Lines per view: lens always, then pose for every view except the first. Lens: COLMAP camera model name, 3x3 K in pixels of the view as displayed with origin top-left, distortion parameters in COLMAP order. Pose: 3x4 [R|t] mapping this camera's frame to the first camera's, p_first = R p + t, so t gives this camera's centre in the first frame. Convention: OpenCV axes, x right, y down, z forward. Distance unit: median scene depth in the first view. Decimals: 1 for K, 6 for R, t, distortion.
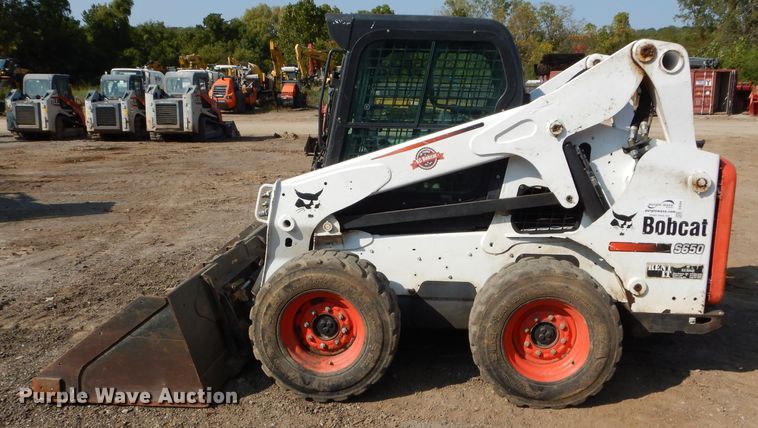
lens RADIAL K [[675.3, 0, 411.3], [0, 675.3, 228.0], [0, 0, 1]] dist [0.009008, 0.005690]
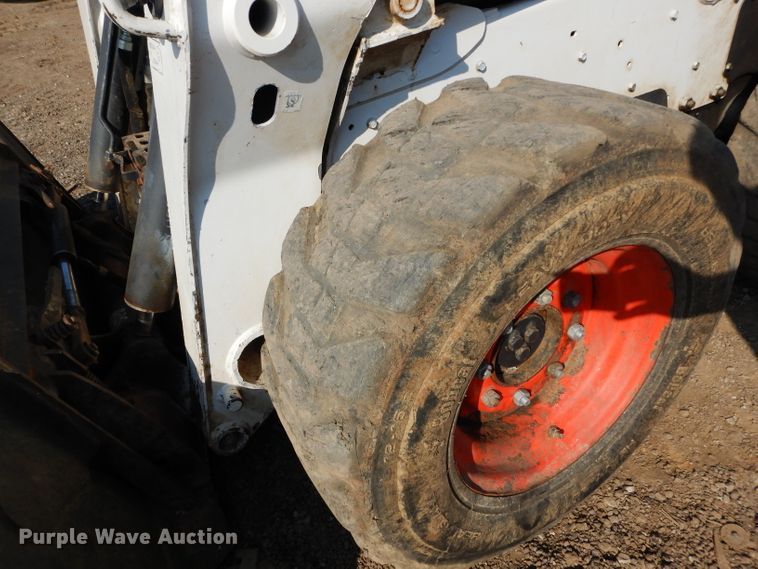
lens RADIAL K [[542.8, 0, 377.2], [0, 542.8, 282.1], [0, 0, 1]] dist [0.010344, -0.006701]
pose [[0.831084, -0.394141, 0.392367, -0.264066], [0.210792, 0.876110, 0.433587, 0.000412], [-0.514651, -0.277640, 0.811203, 0.832935]]
